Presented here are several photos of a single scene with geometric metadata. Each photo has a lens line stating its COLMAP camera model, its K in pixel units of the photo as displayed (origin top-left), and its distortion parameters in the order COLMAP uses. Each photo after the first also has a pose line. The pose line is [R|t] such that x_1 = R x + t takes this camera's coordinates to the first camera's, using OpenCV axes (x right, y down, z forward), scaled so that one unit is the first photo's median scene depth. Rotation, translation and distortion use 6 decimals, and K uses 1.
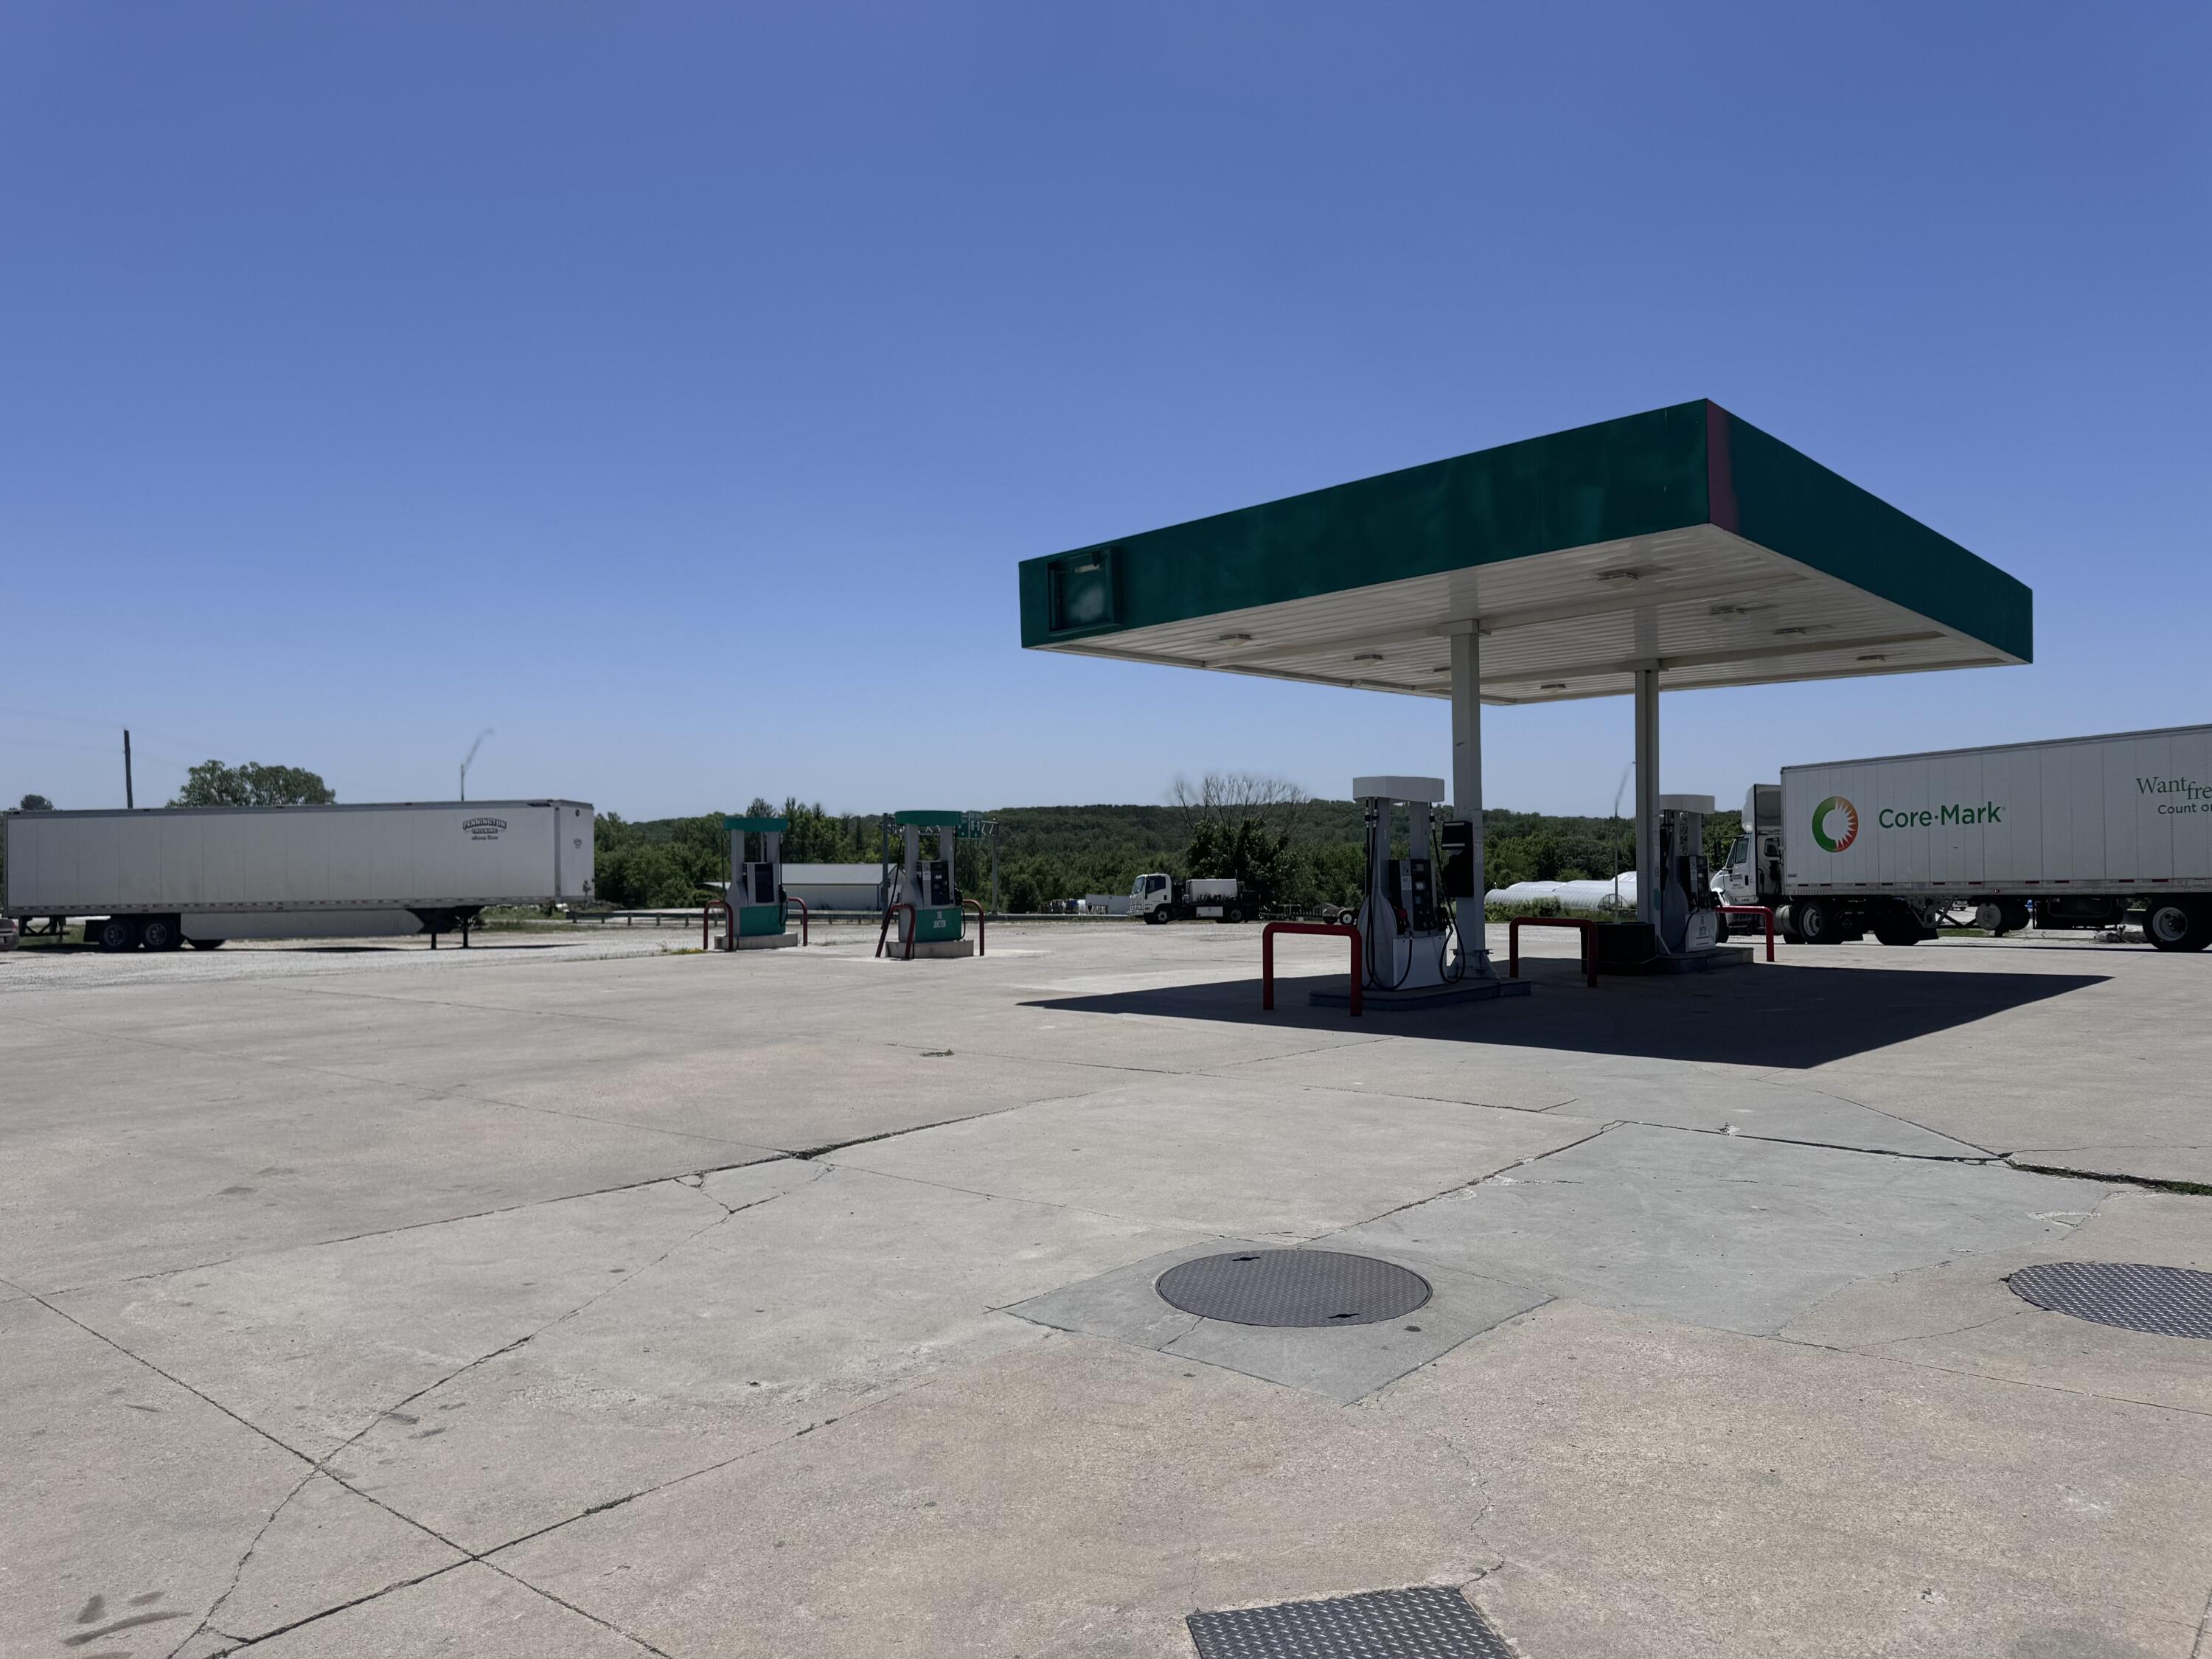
lens RADIAL K [[1560.1, 0, 1105.0], [0, 1560.1, 835.4], [0, 0, 1]] dist [0.093769, -0.096097]
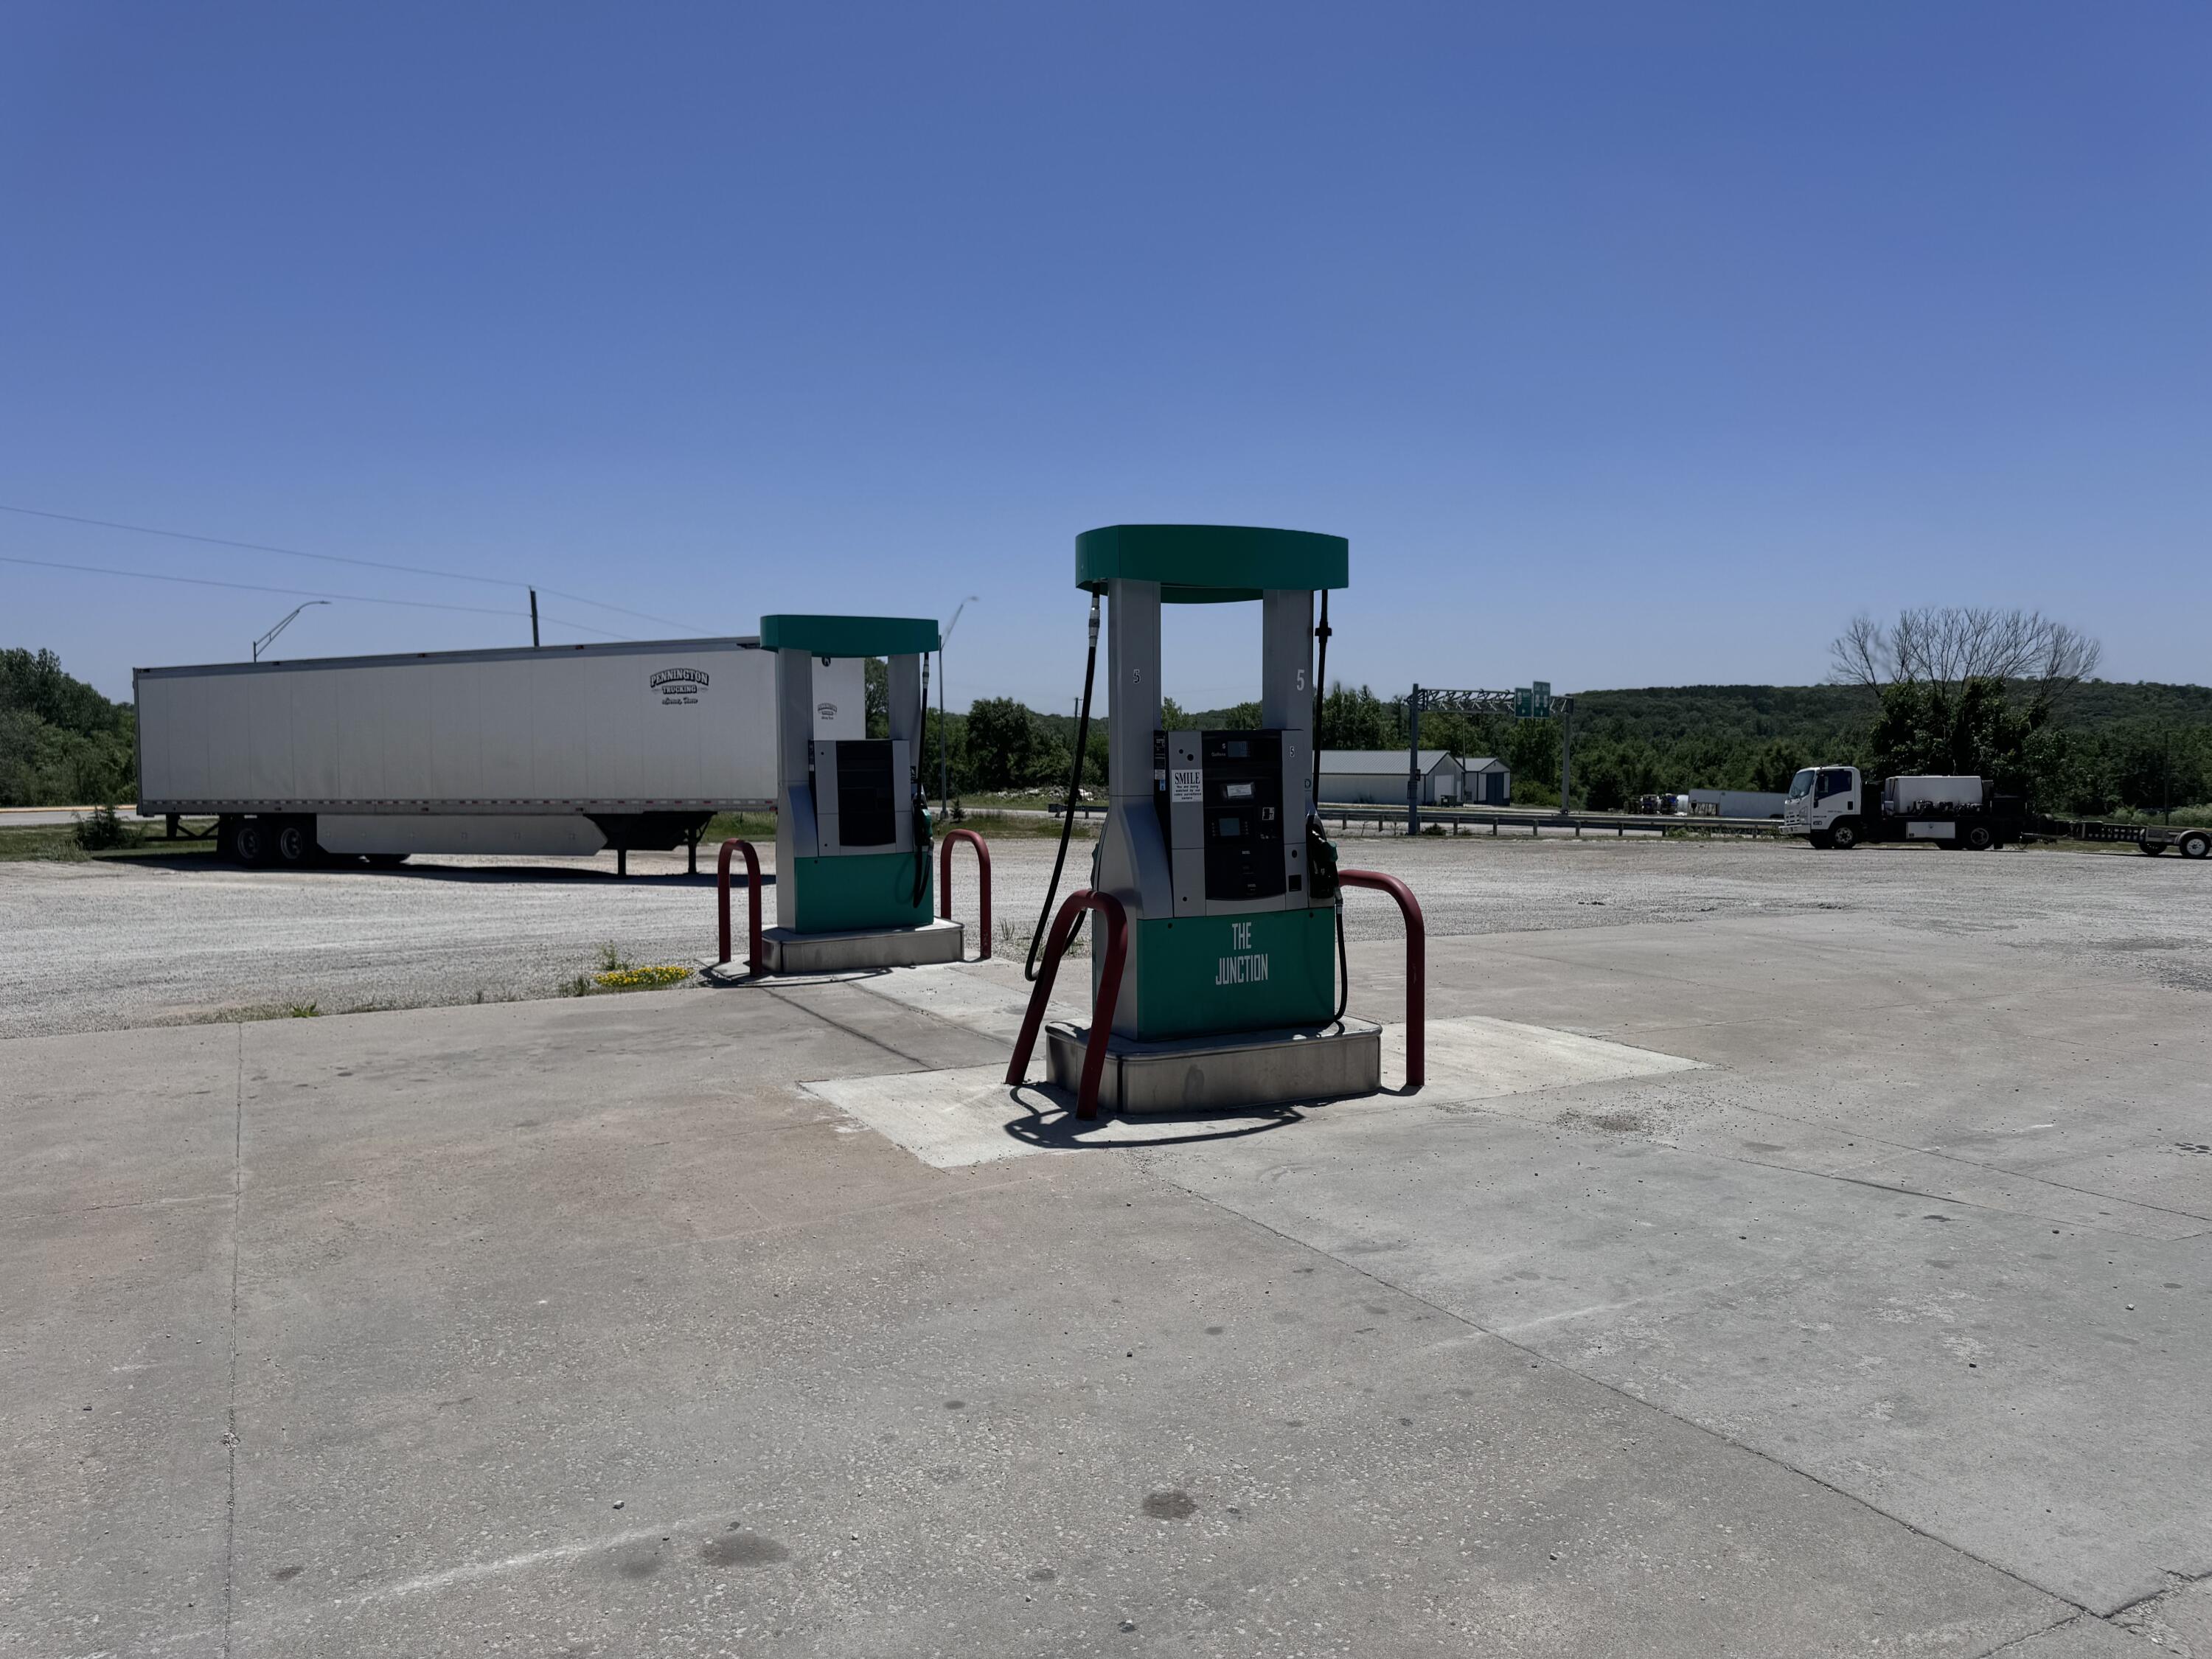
lens RADIAL K [[1560.1, 0, 1104.8], [0, 1560.1, 846.3], [0, 0, 1]] dist [0.093769, -0.096097]
pose [[0.935530, 0.025848, -0.352300, -0.014872], [0.002023, 0.996911, 0.078516, 0.006410], [0.353241, -0.074167, 0.932588, 0.310282]]
